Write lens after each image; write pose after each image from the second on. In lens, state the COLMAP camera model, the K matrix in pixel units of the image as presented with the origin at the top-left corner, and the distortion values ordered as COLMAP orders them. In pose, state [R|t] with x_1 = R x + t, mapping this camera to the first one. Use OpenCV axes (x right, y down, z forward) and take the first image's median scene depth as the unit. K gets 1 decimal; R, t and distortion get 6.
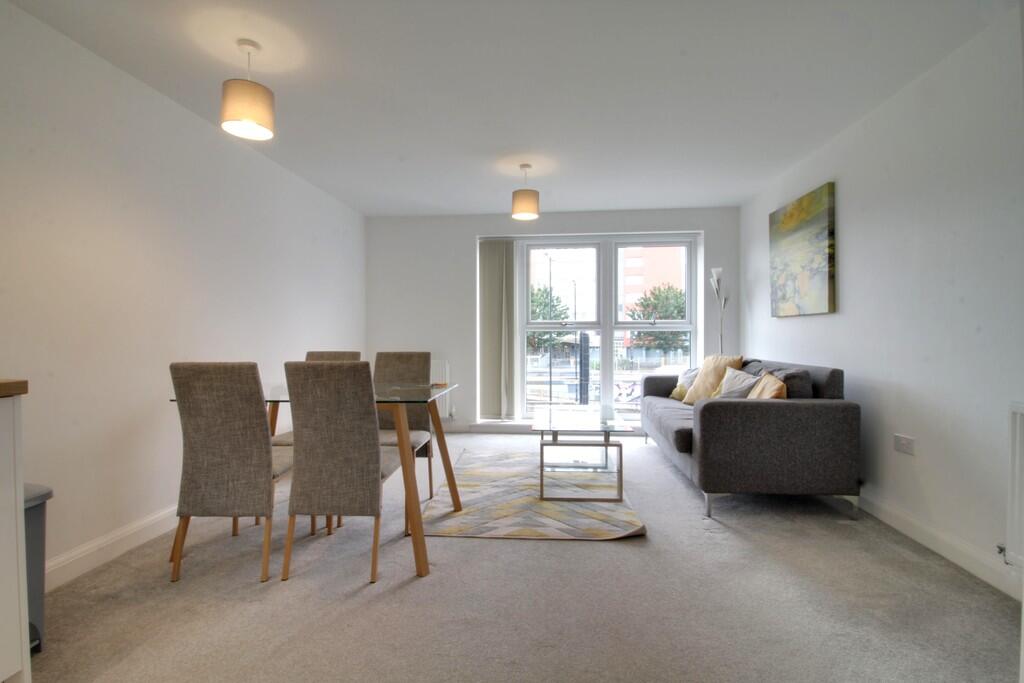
lens RADIAL K [[474.1, 0, 510.9], [0, 474.1, 336.4], [0, 0, 1]] dist [-0.000231, -0.012959]
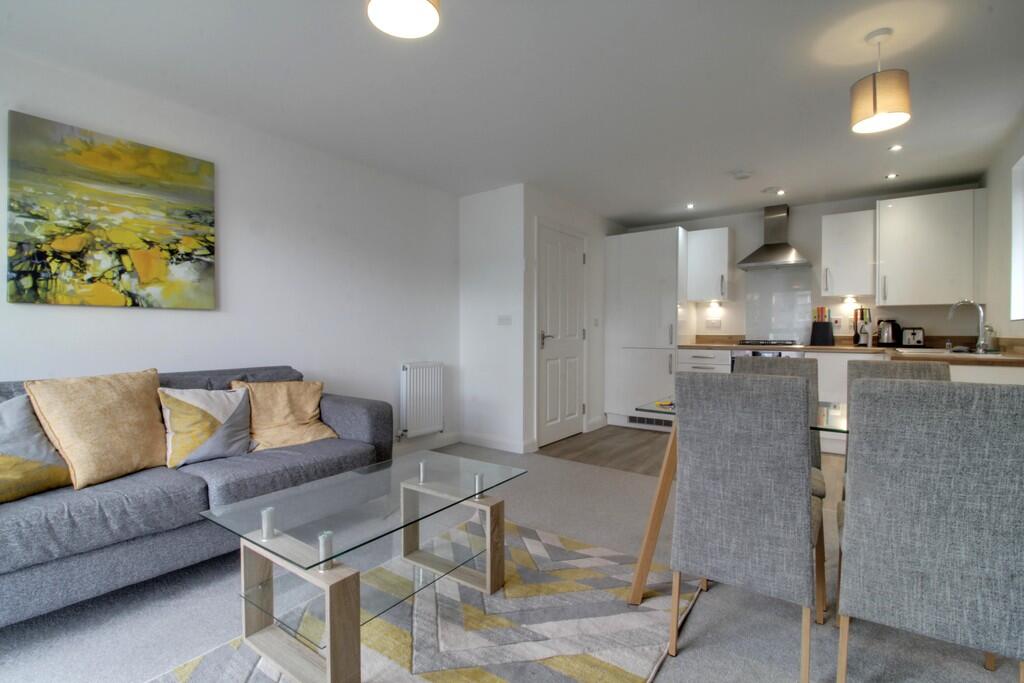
lens RADIAL K [[474.1, 0, 510.9], [0, 474.1, 336.4], [0, 0, 1]] dist [-0.000231, -0.012959]
pose [[-0.859099, -0.004654, 0.511788, -0.276129], [0.001195, 0.999938, 0.011099, -0.008585], [-0.511808, 0.010147, -0.859040, 1.522846]]
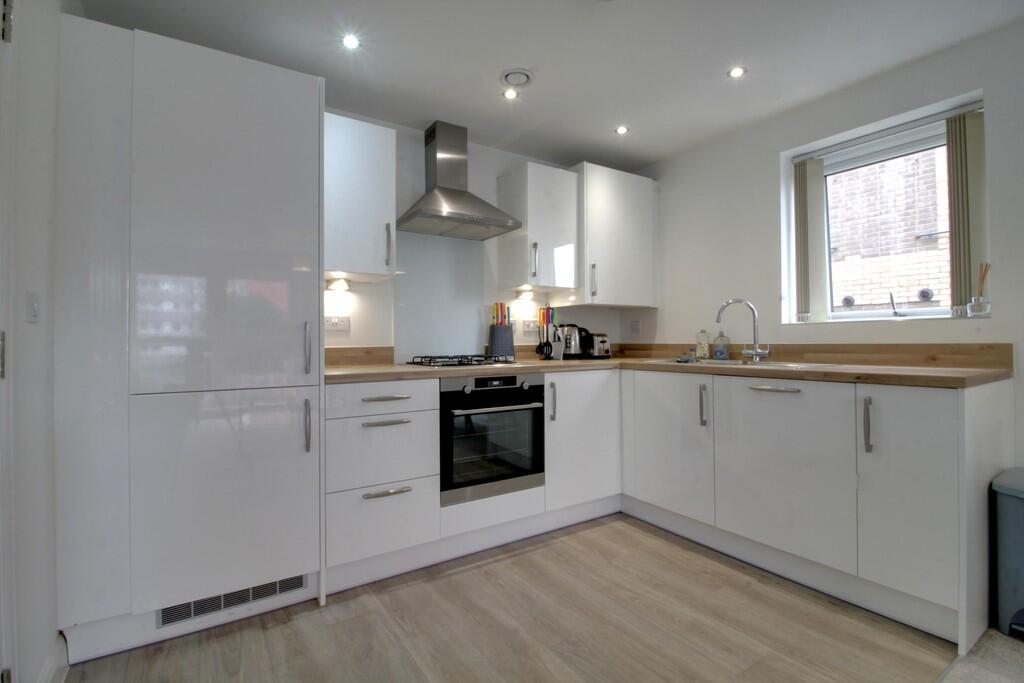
lens RADIAL K [[474.1, 0, 510.9], [0, 474.1, 336.4], [0, 0, 1]] dist [-0.000231, -0.012959]
pose [[-0.771816, 0.002634, -0.635840, 0.272543], [0.009974, 0.999919, -0.007965, -0.004688], [0.635767, -0.012489, -0.771780, 0.495249]]
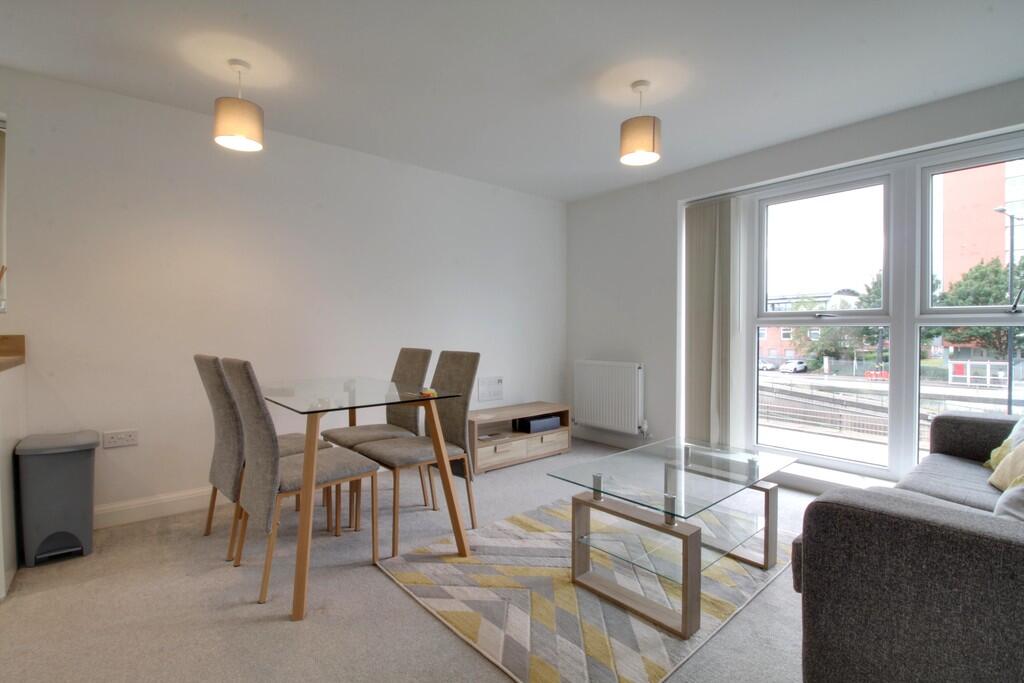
lens RADIAL K [[474.1, 0, 510.9], [0, 474.1, 336.4], [0, 0, 1]] dist [-0.000231, -0.012959]
pose [[0.712033, 0.013400, -0.702018, 0.452012], [-0.006000, 0.999897, 0.013000, -0.006198], [0.702121, -0.005044, 0.712040, 0.457161]]
